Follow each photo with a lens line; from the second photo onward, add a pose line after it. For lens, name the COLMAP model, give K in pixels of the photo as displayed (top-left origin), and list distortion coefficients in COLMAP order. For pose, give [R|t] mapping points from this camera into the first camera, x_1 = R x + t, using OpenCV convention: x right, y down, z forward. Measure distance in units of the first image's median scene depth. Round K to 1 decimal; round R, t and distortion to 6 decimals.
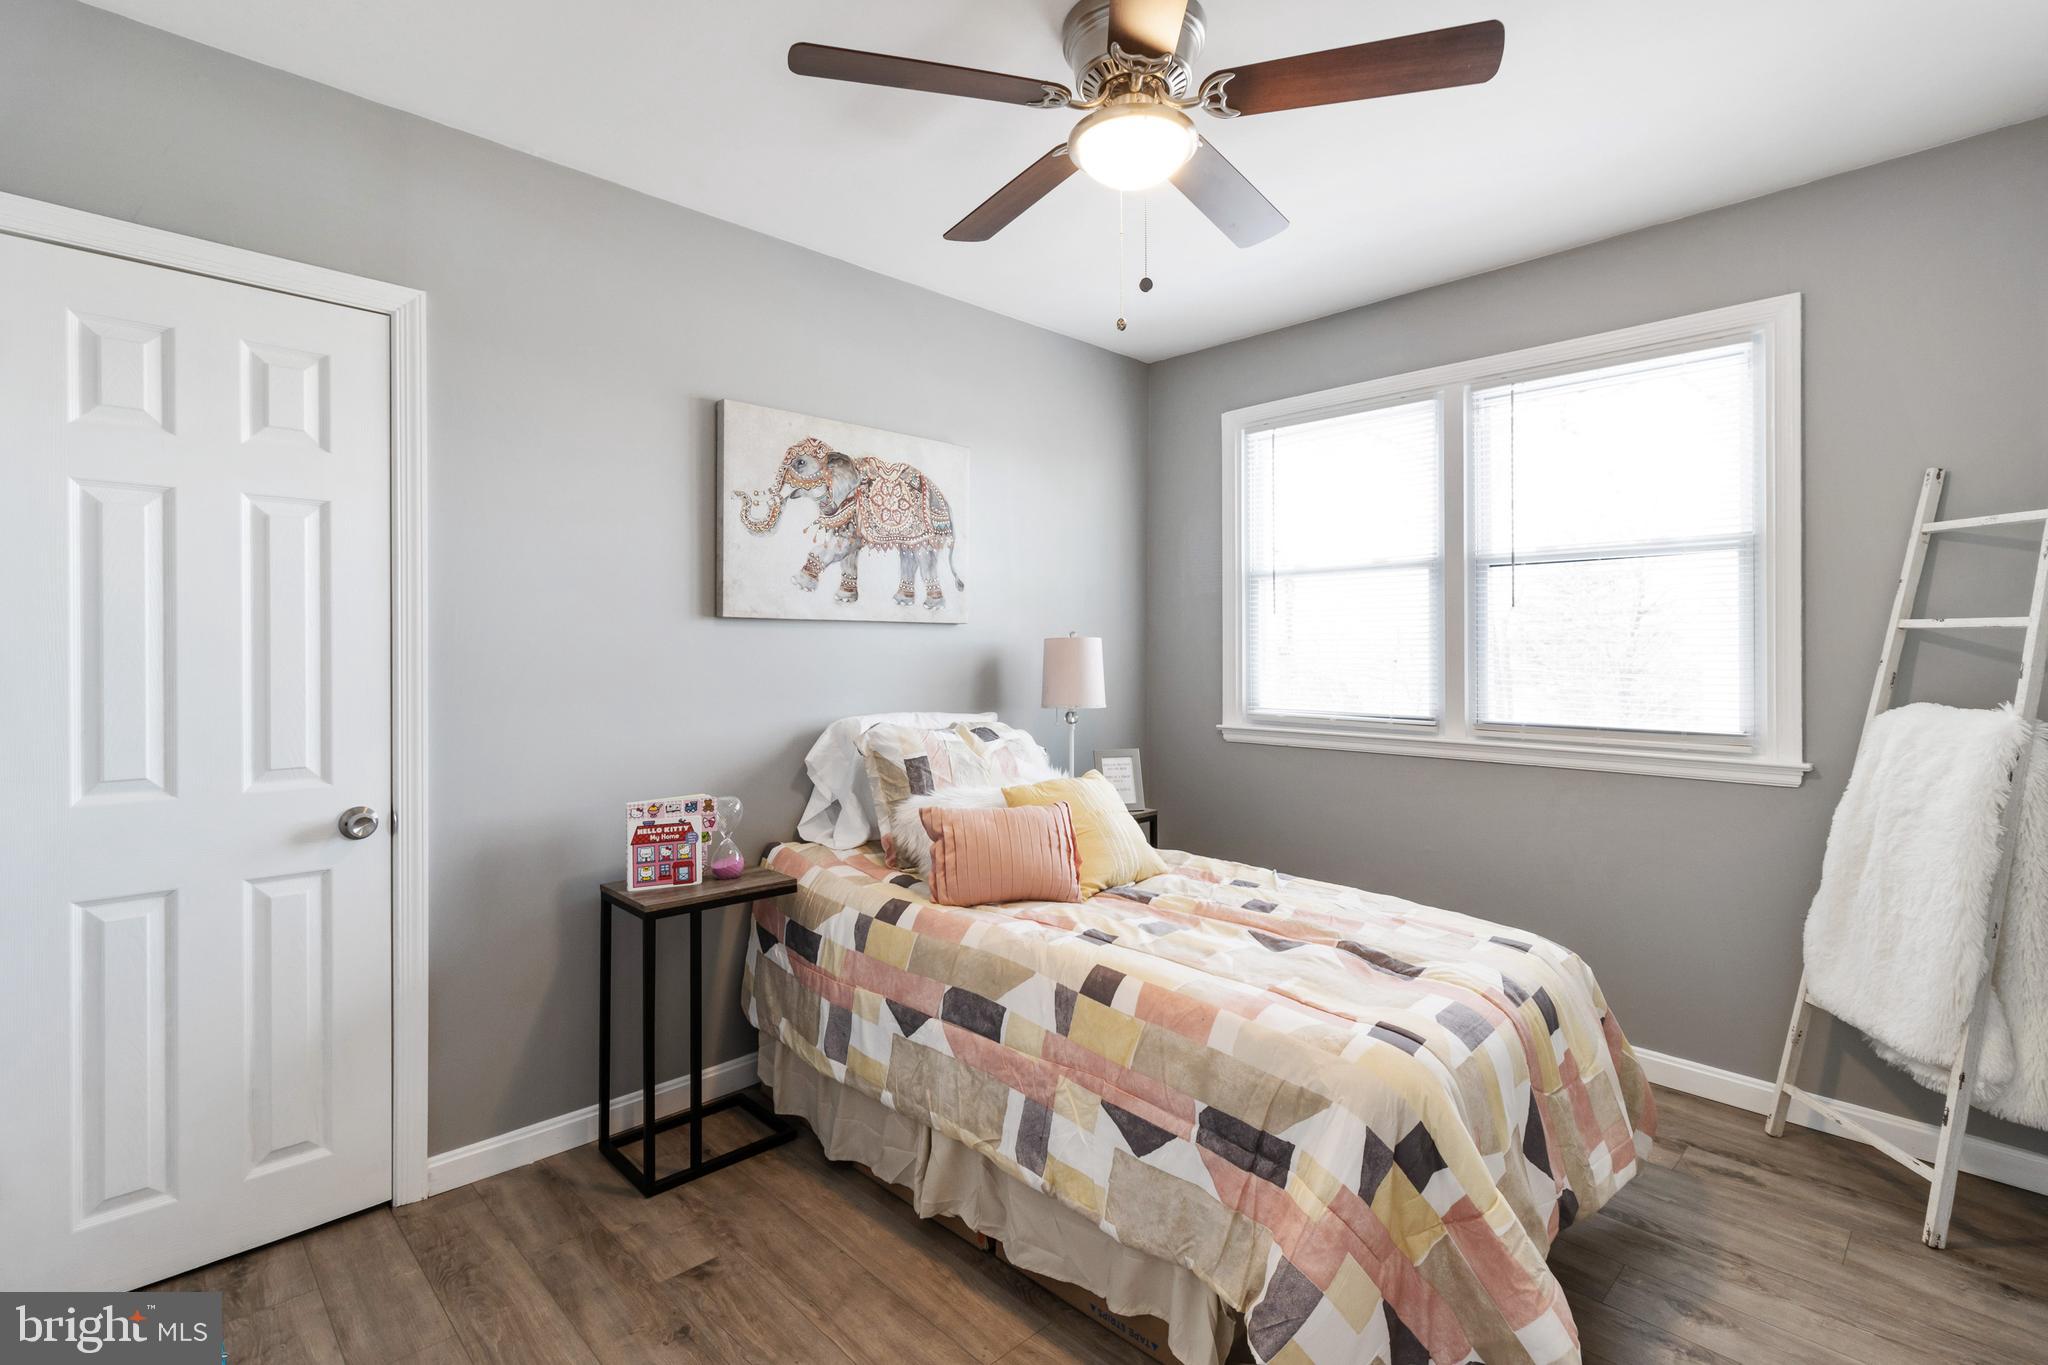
lens RADIAL K [[942.0, 0, 1016.0], [0, 942.0, 646.2], [0, 0, 1]] dist [0.007334, 0.000280]
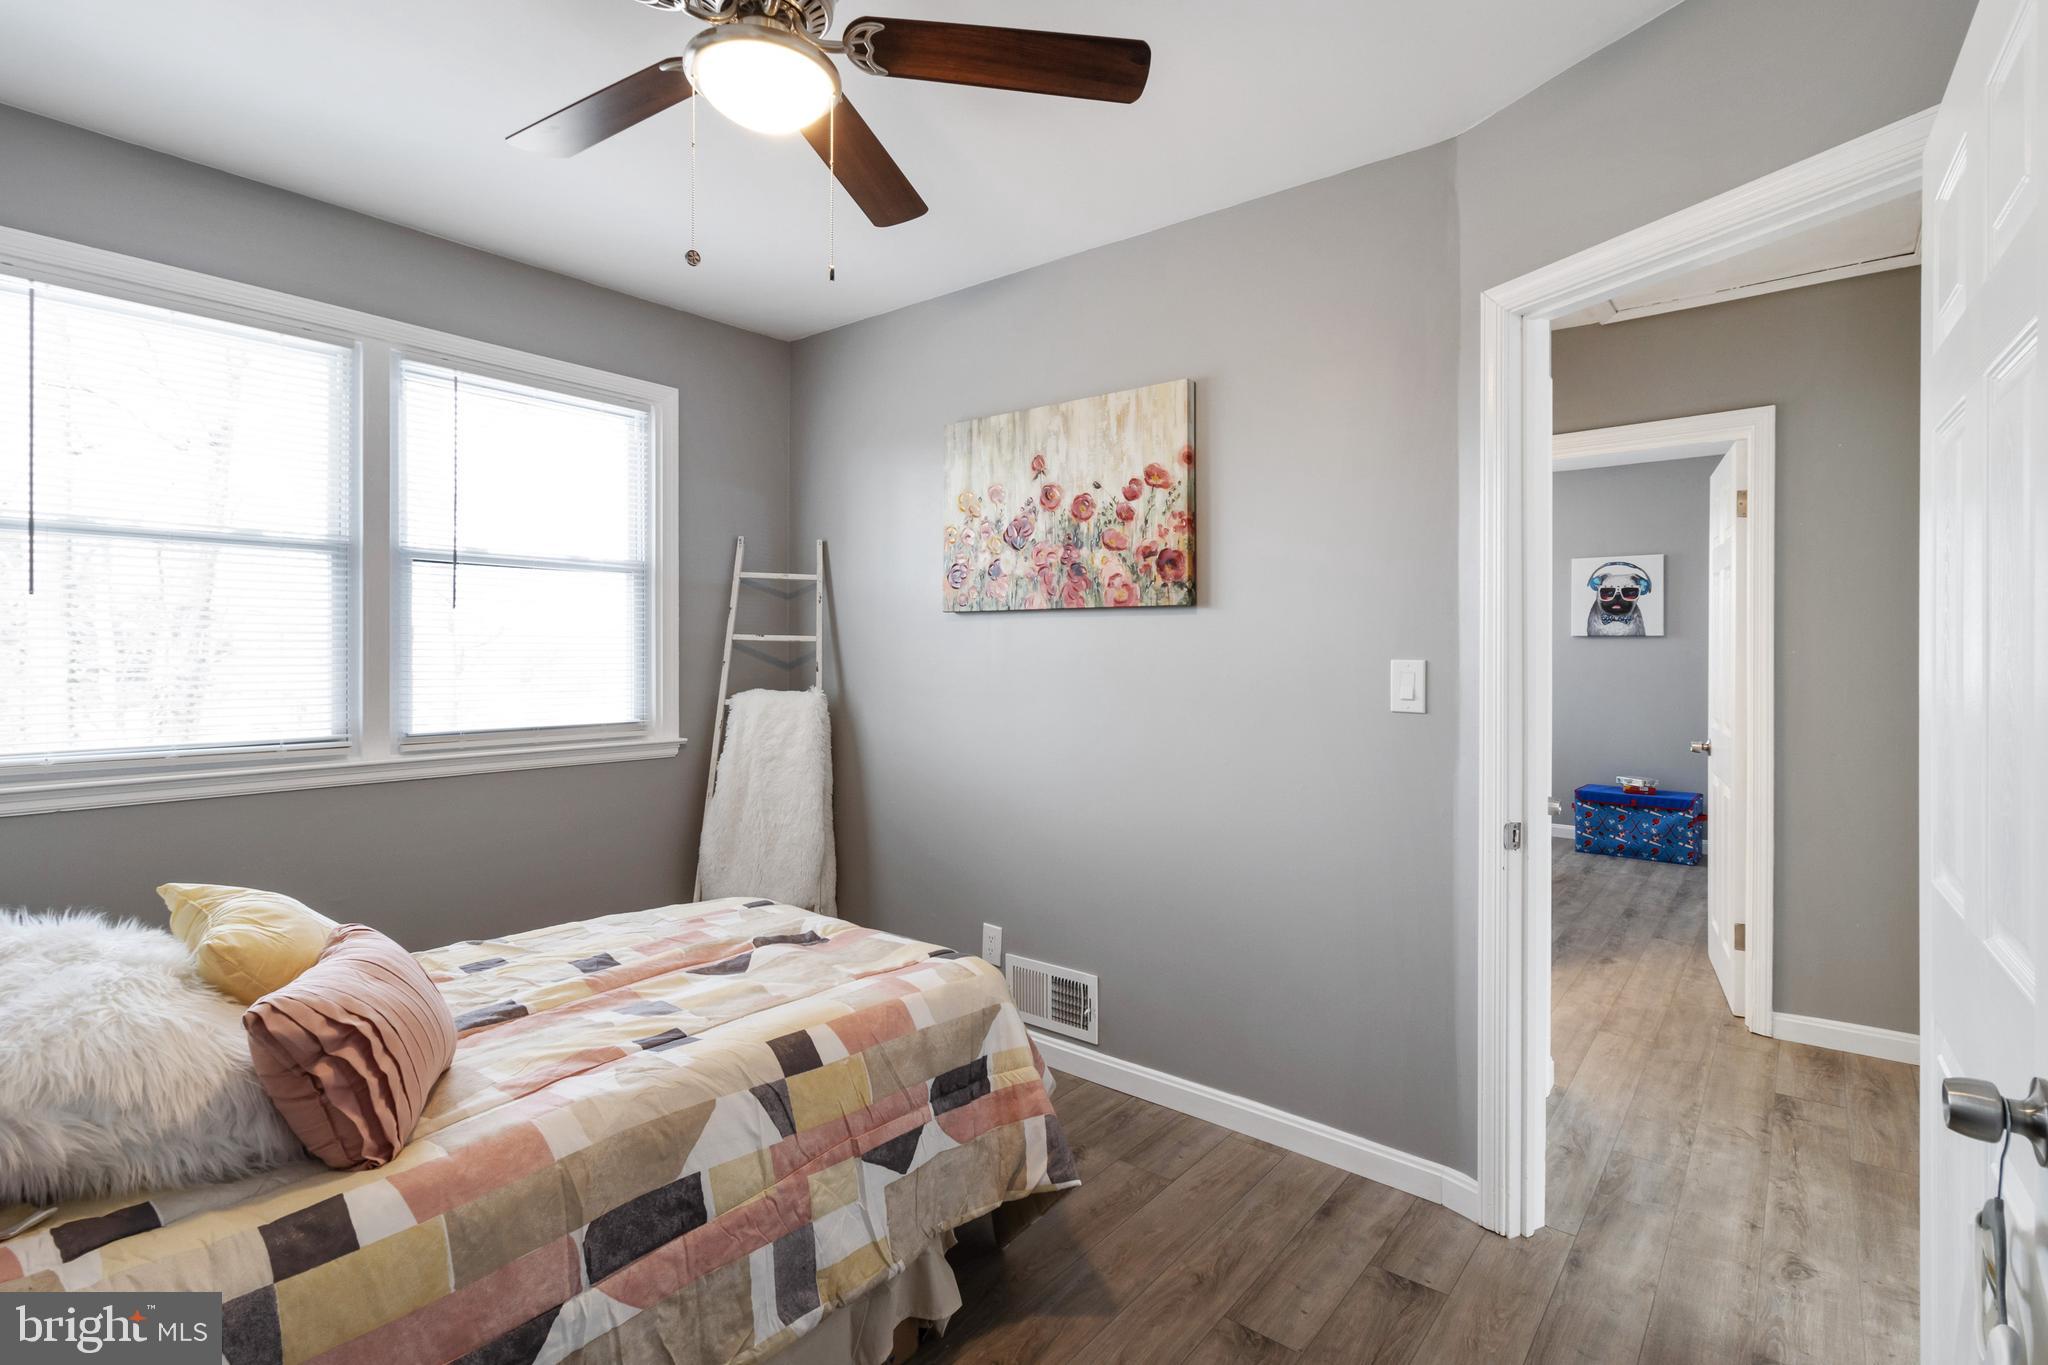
lens RADIAL K [[941.1, 0, 1051.2], [0, 941.1, 652.9], [0, 0, 1]] dist [0.000344, 0.000017]
pose [[-0.120210, -0.003865, 0.992741, -0.679266], [-0.010512, 0.999941, 0.002620, -0.008872], [-0.992693, -0.010120, -0.120244, 0.758424]]
